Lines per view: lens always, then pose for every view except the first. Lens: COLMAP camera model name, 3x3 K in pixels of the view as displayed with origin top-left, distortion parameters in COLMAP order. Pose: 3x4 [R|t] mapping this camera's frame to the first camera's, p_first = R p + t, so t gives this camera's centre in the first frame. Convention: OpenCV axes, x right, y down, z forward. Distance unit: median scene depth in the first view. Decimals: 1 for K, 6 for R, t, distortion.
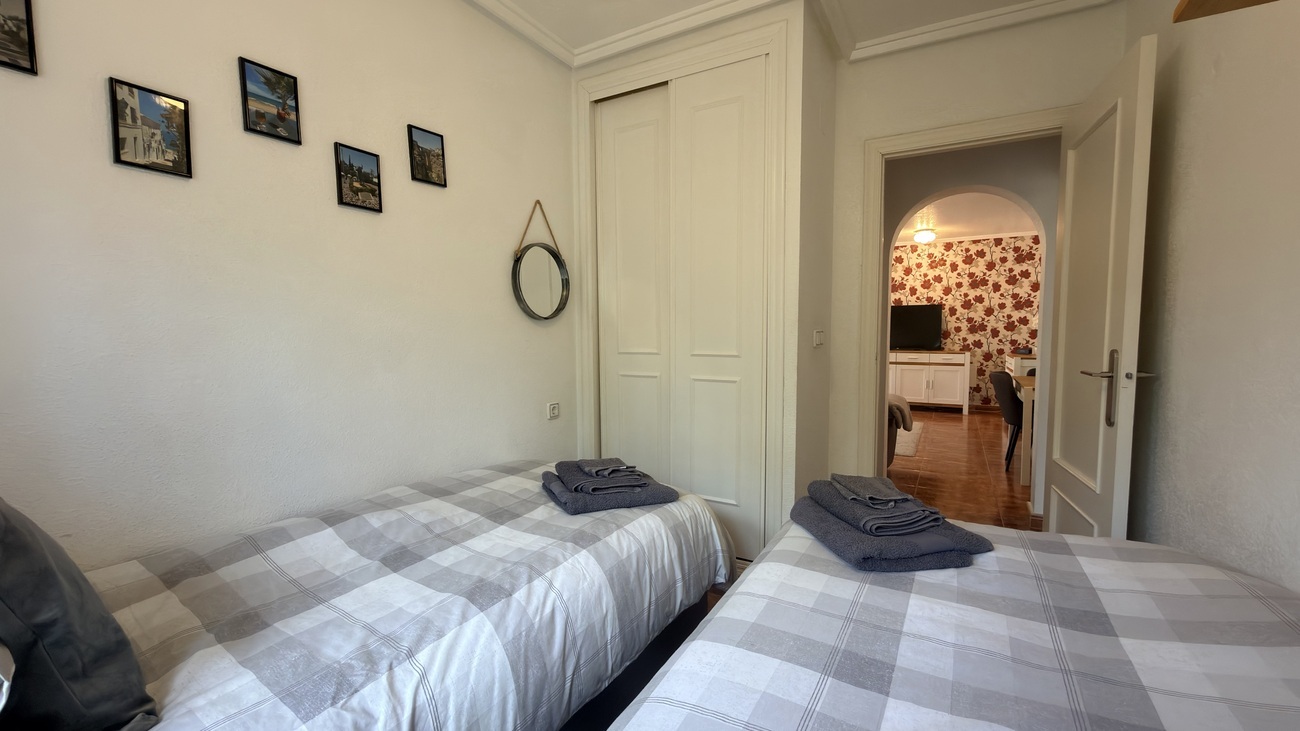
lens RADIAL K [[521.3, 0, 651.8], [0, 521.3, 365.8], [0, 0, 1]] dist [0.001358, 0.001012]
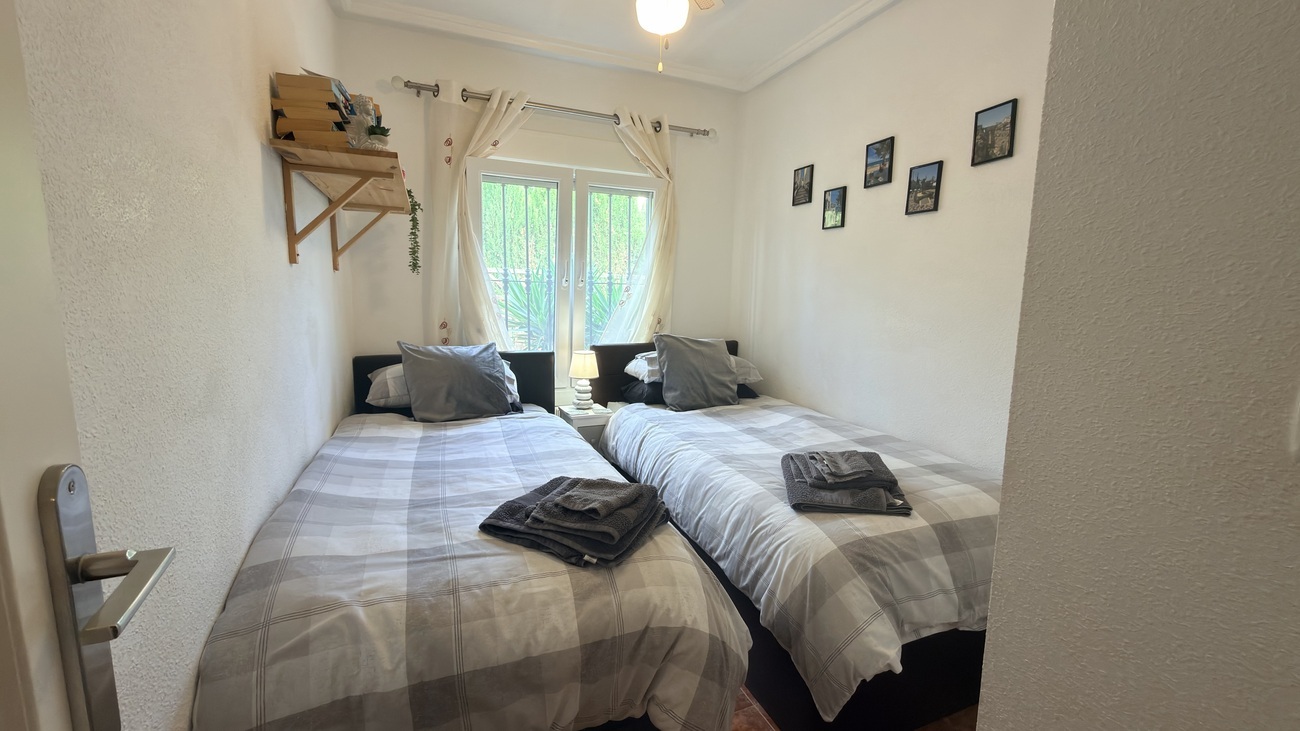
lens RADIAL K [[521.3, 0, 649.7], [0, 521.3, 364.4], [0, 0, 1]] dist [0.001358, 0.001012]
pose [[-0.597695, 0.105438, -0.794760, 0.910476], [-0.067294, 0.981218, 0.180783, -0.134448], [0.798895, 0.161536, -0.579373, 1.334213]]
